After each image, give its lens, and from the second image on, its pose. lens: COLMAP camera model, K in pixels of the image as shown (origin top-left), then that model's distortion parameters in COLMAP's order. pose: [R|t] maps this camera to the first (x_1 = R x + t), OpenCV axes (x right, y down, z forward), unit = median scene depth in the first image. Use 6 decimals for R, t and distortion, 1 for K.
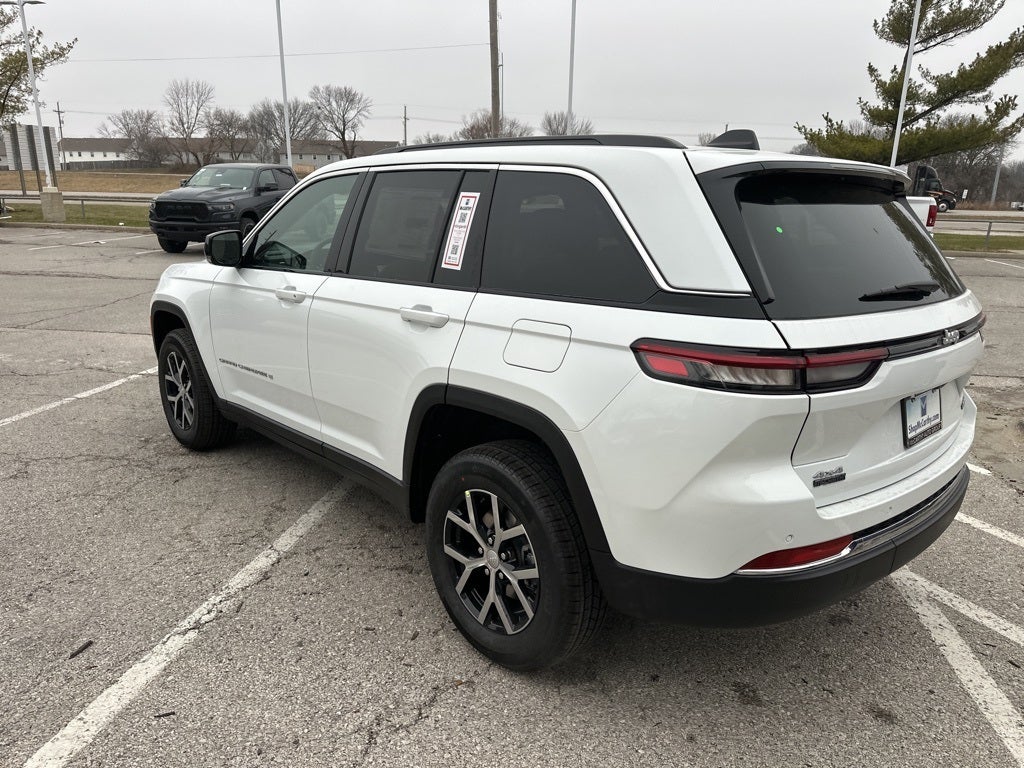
lens RADIAL K [[716.6, 0, 503.0], [0, 716.6, 387.4], [0, 0, 1]] dist [0.049712, -0.057176]
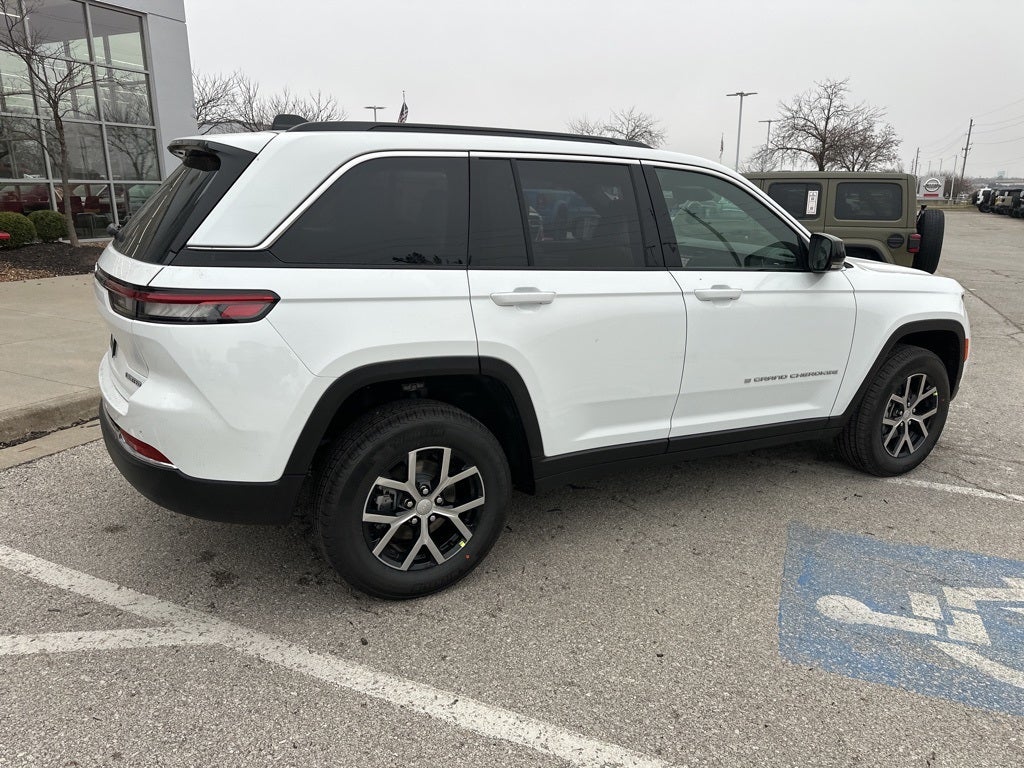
lens RADIAL K [[716.6, 0, 510.1], [0, 716.6, 376.6], [0, 0, 1]] dist [0.049712, -0.057176]
pose [[-0.227734, 0.226141, -0.947100, 1.356378], [-0.277513, 0.917245, 0.285741, -0.370375], [0.933340, 0.327906, -0.146131, 1.530348]]
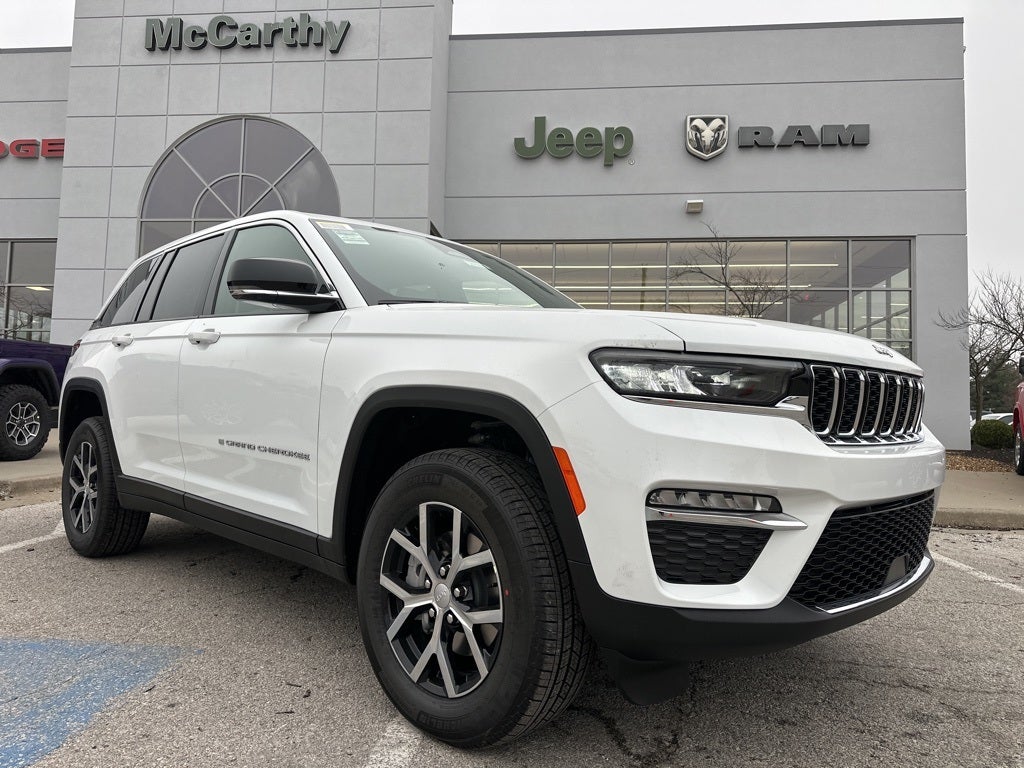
lens RADIAL K [[716.6, 0, 514.4], [0, 716.6, 389.6], [0, 0, 1]] dist [0.049712, -0.057176]
pose [[-0.996266, -0.046724, -0.072600, -0.251169], [-0.061871, 0.972872, 0.222919, -0.450383], [0.060215, 0.226578, -0.972130, 2.745634]]
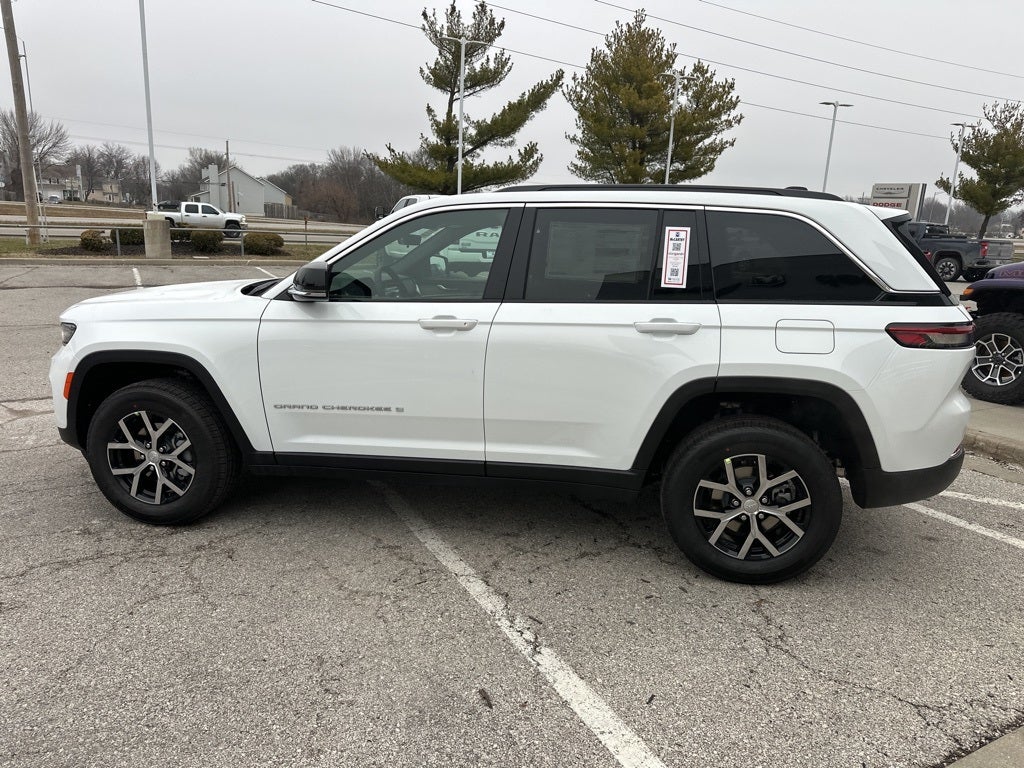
lens RADIAL K [[716.6, 0, 507.5], [0, 716.6, 386.7], [0, 0, 1]] dist [0.049712, -0.057176]
pose [[0.790215, -0.126157, 0.599704, -1.012936], [0.139809, 0.989887, 0.024015, -0.062526], [-0.596669, 0.064867, 0.799862, 0.177860]]
